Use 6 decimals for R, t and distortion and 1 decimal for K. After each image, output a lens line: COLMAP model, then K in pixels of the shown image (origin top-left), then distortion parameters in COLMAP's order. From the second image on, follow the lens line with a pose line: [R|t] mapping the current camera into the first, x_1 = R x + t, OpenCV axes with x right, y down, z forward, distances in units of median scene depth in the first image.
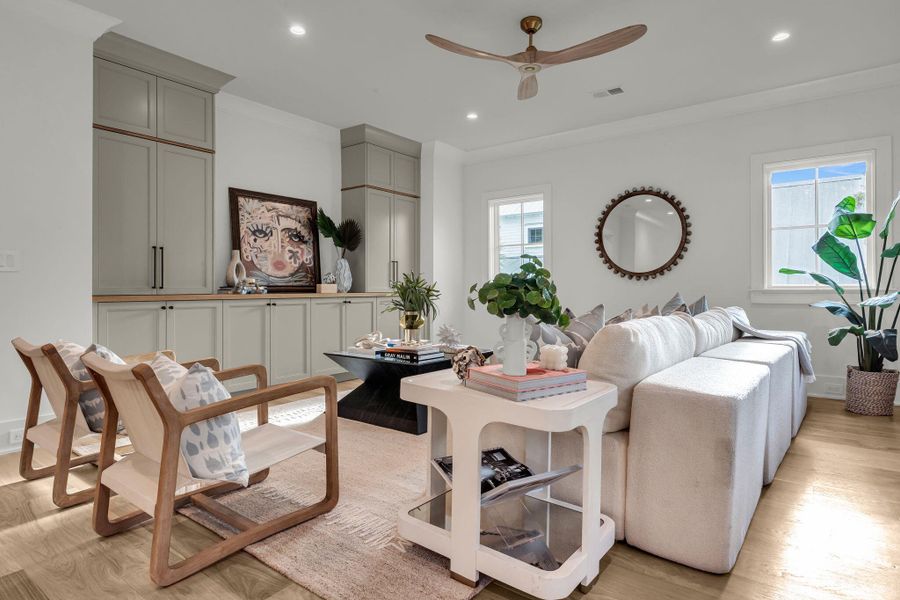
lens RADIAL K [[504.1, 0, 450.1], [0, 504.1, 281.8], [0, 0, 1]] dist [0.002957, 0.001196]
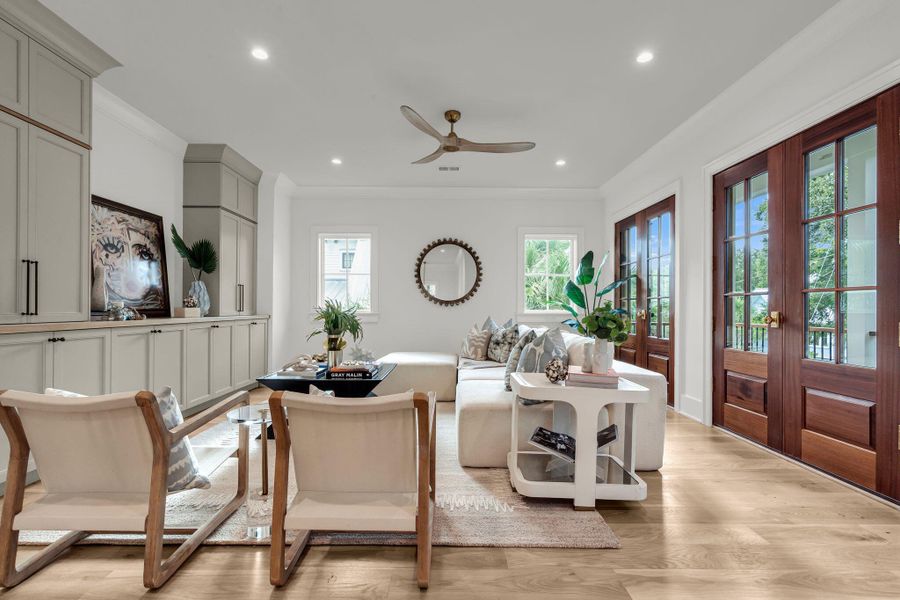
lens RADIAL K [[436.3, 0, 446.2], [0, 436.3, 302.6], [0, 0, 1]] dist [0.000127, -0.000223]
pose [[0.788638, 0.013368, 0.614713, -0.374084], [-0.015062, 0.999884, -0.002420, -0.010672], [-0.614674, -0.007350, 0.788747, 0.068781]]
